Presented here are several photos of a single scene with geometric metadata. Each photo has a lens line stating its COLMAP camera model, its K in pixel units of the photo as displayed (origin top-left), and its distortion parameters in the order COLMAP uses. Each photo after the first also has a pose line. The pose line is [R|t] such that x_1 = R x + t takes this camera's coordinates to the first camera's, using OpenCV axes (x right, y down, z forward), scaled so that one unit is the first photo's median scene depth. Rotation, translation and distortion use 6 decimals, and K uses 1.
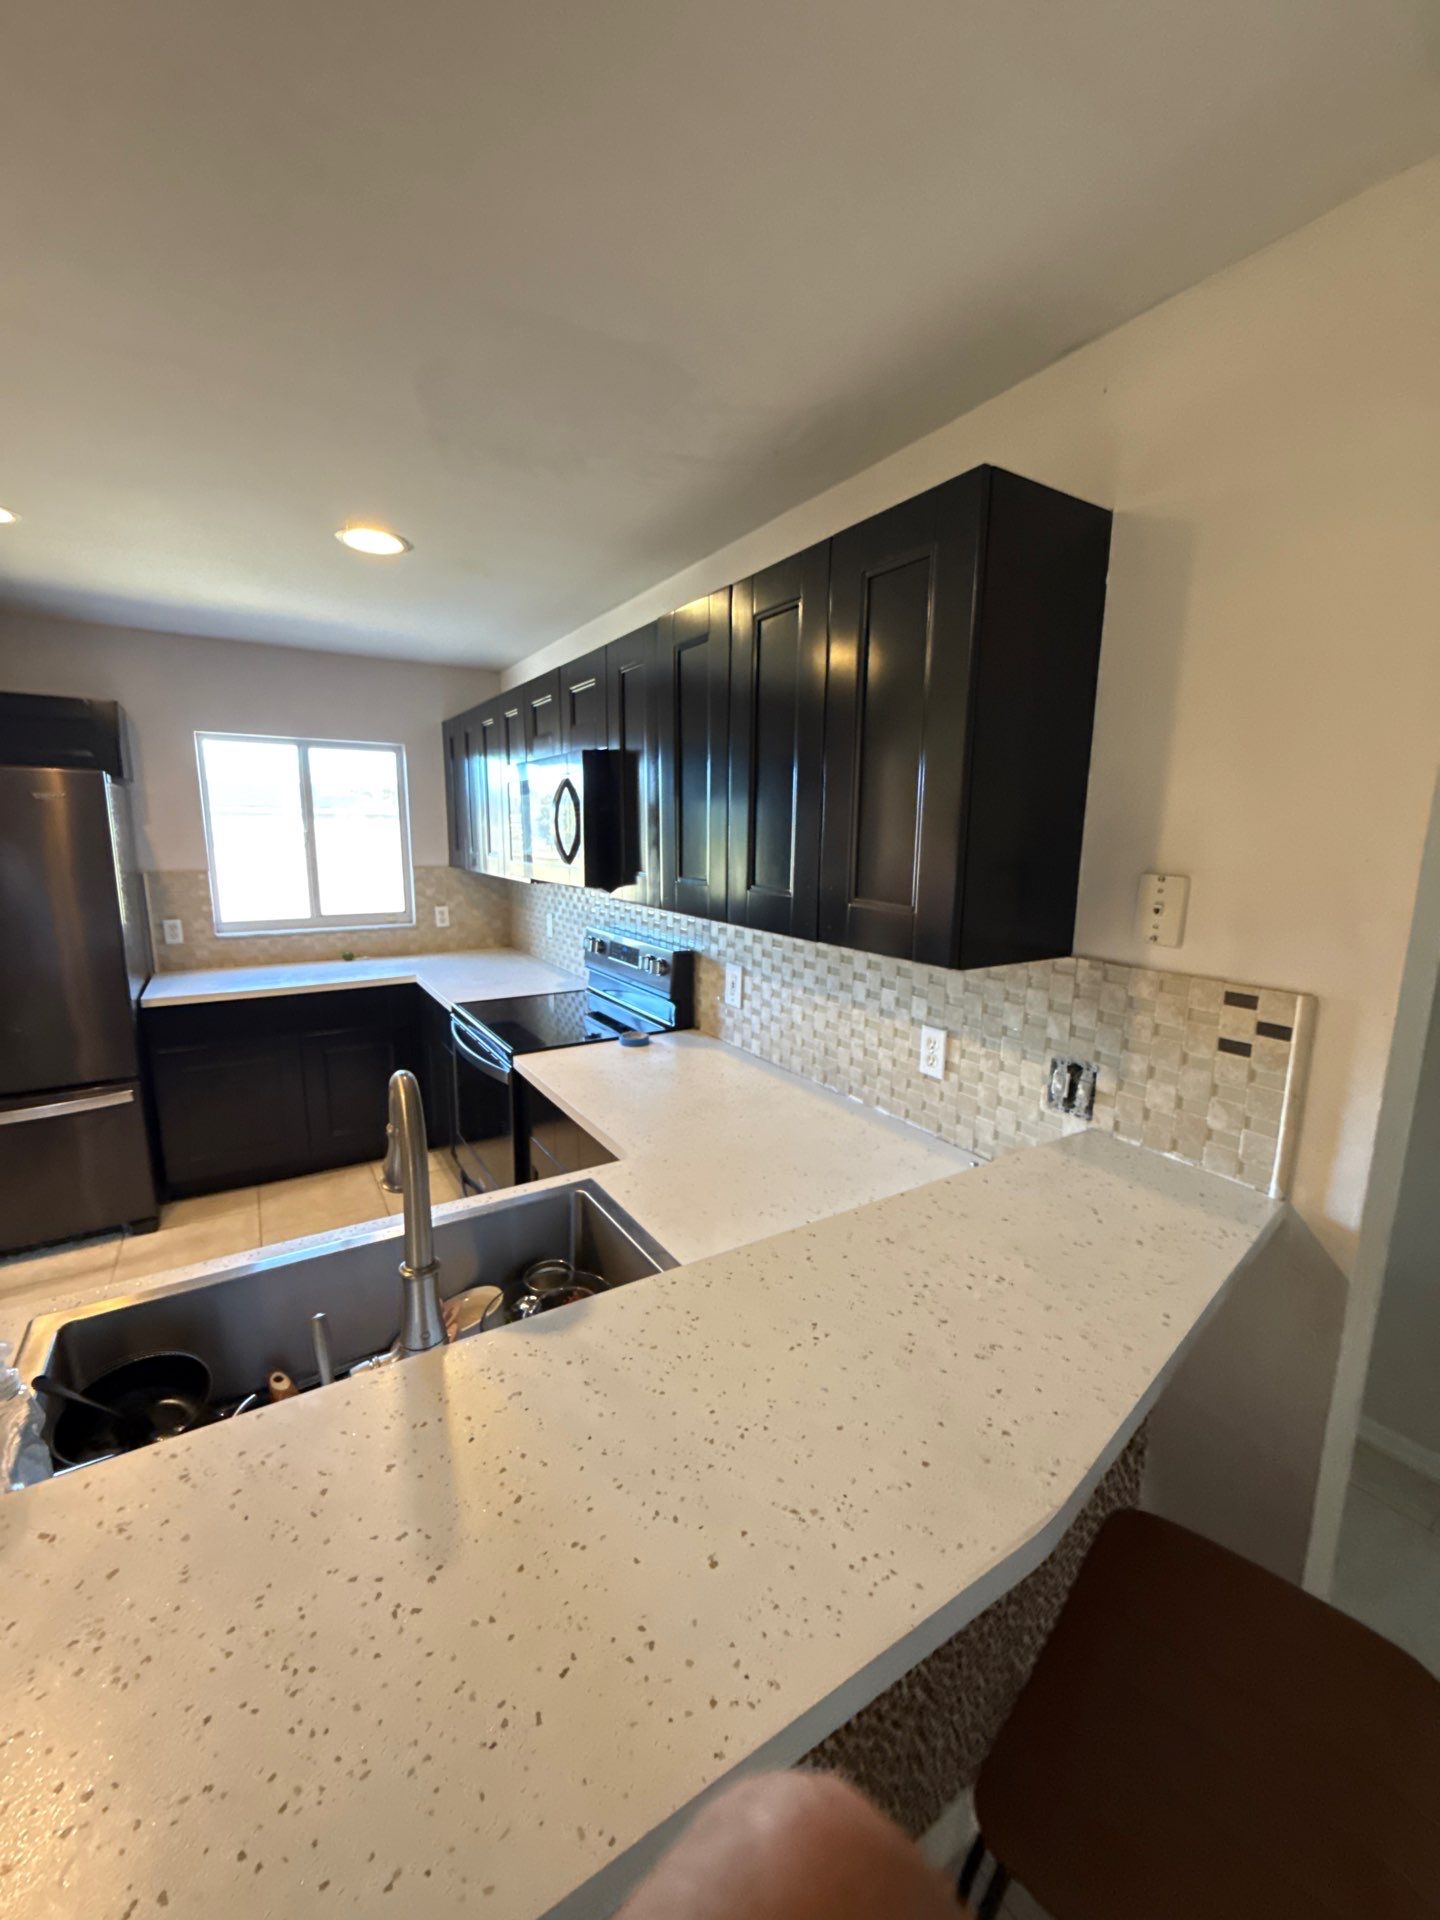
lens RADIAL K [[760.4, 0, 721.7], [0, 760.4, 961.2], [0, 0, 1]] dist [-0.000706, -0.000355]
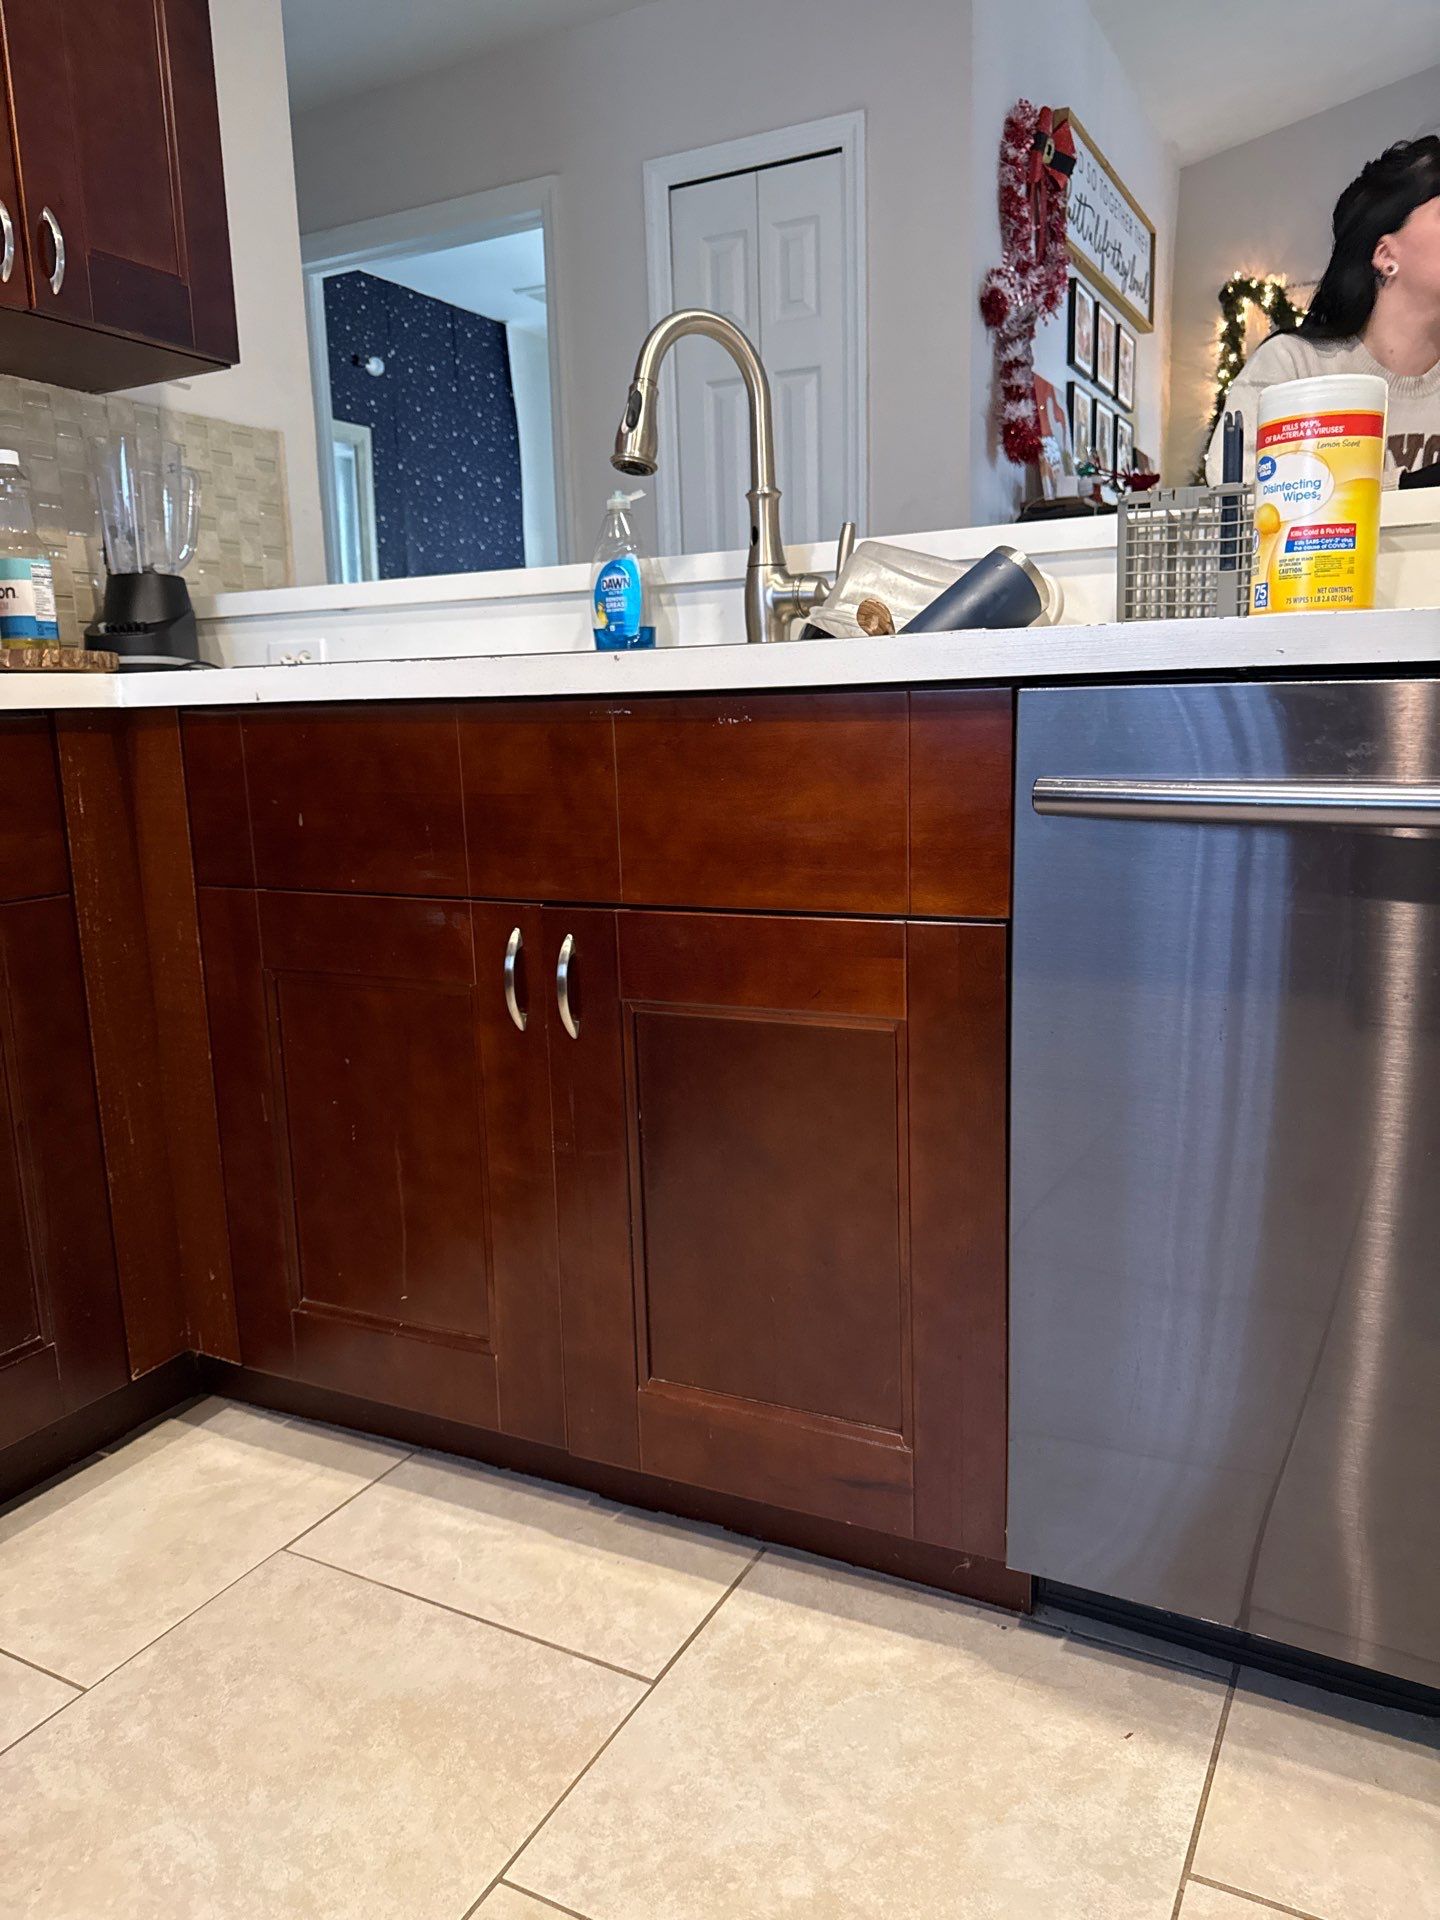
lens RADIAL K [[1370.5, 0, 721.9], [0, 1370.5, 967.9], [0, 0, 1]] dist [-0.001621, -0.002121]
pose [[-0.499218, -0.160479, 0.851486, -0.750195], [0.172320, 0.944682, 0.279073, 0.169886], [-0.849169, 0.286047, -0.443948, 0.737586]]
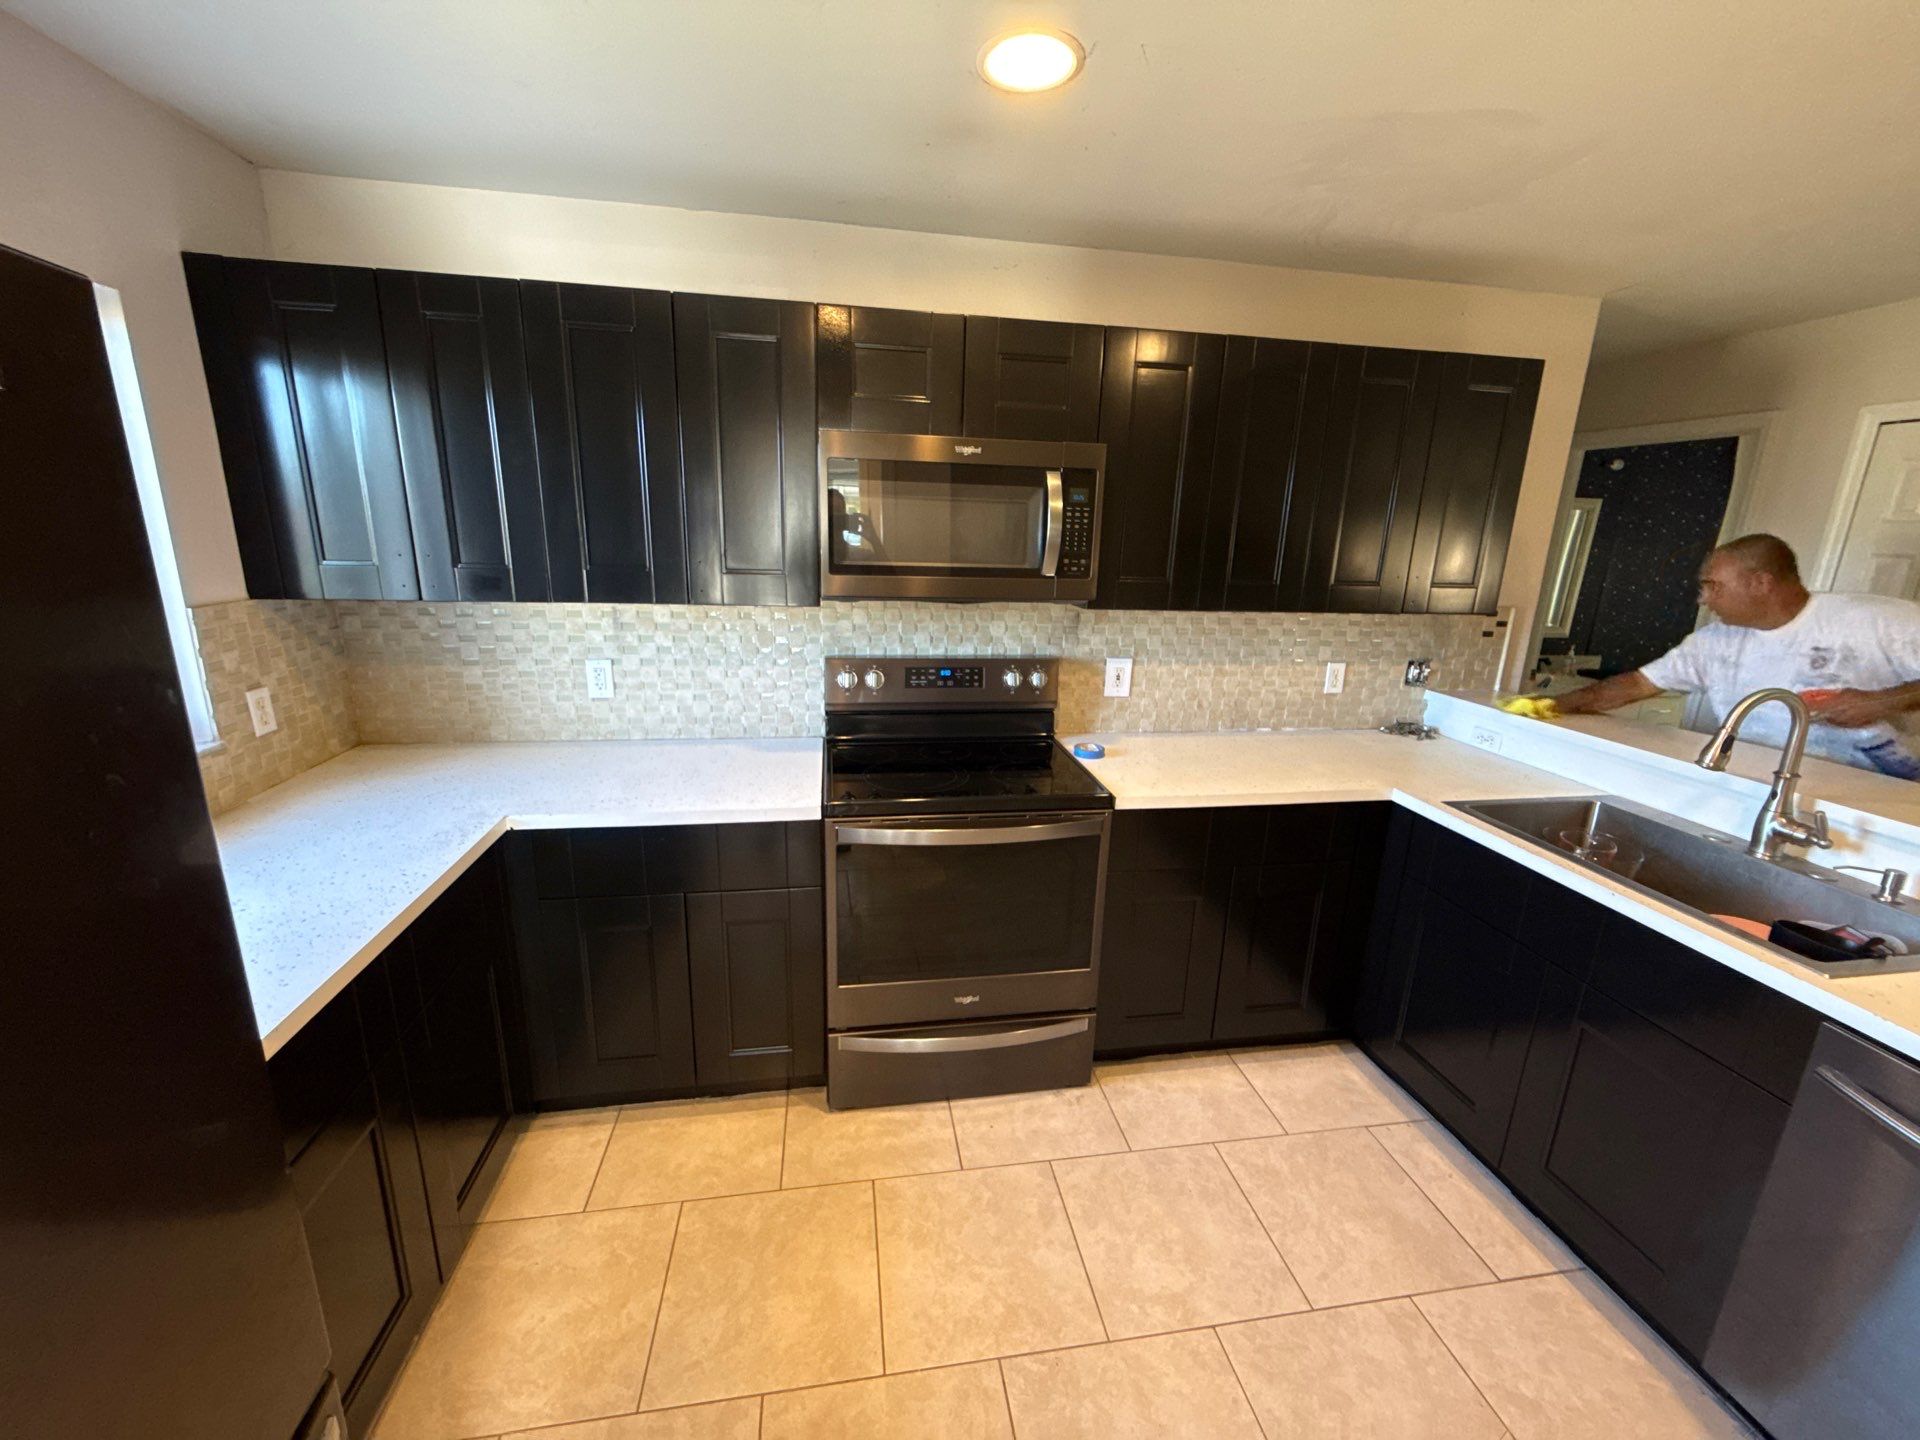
lens RADIAL K [[760.1, 0, 962.0], [0, 760.1, 719.5], [0, 0, 1]] dist [-0.000156, -0.000116]
pose [[0.388093, -0.226866, 0.893261, -1.048710], [0.133562, 0.972842, 0.189049, -0.144452], [-0.911891, 0.045937, 0.407854, 0.753114]]
